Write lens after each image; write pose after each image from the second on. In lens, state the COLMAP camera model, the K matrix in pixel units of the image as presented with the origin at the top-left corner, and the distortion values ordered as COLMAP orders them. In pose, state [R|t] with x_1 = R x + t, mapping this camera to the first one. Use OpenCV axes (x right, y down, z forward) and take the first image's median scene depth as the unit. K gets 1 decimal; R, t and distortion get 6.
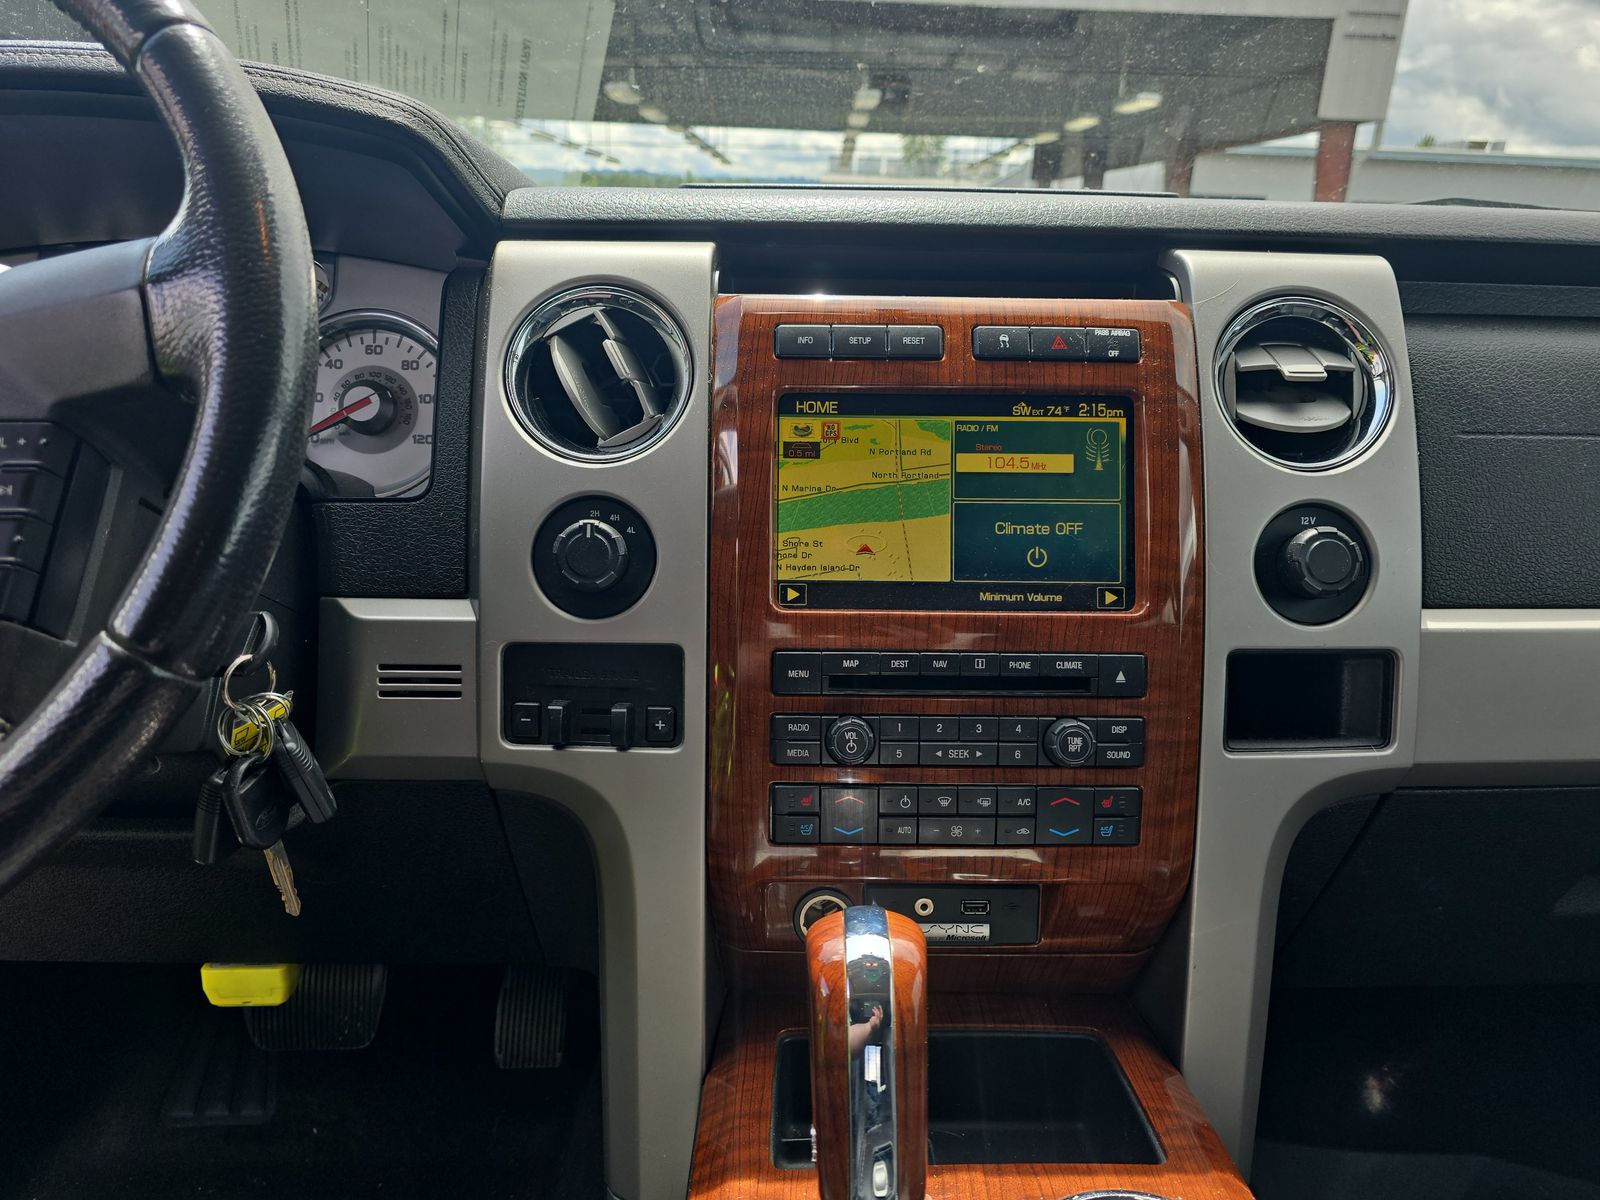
lens RADIAL K [[1079.1, 0, 806.3], [0, 1079.1, 603.9], [0, 0, 1]] dist [0.001610, -0.010588]
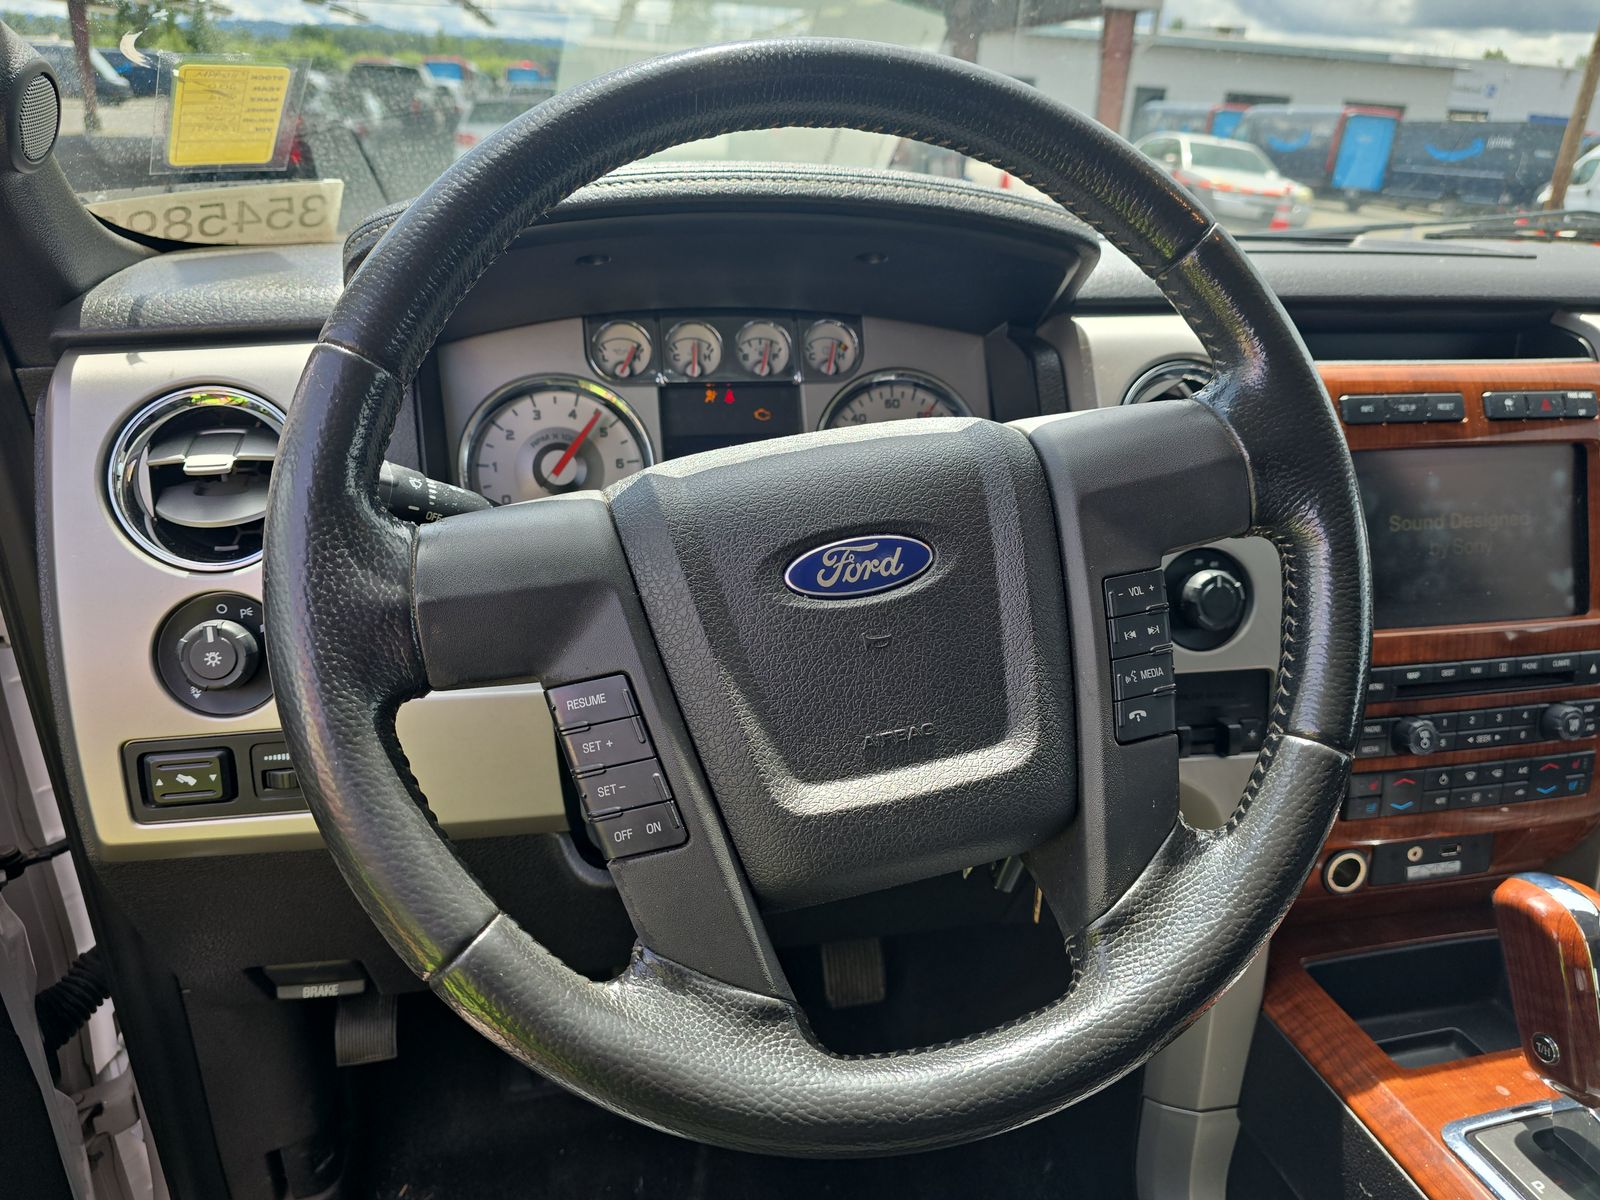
lens RADIAL K [[1079.1, 0, 809.6], [0, 1079.1, 604.6], [0, 0, 1]] dist [0.001610, -0.010588]
pose [[0.977550, -0.070860, 0.198429, -0.710538], [0.049403, 0.992584, 0.111072, -0.160279], [-0.204828, -0.098775, 0.973801, -0.046704]]
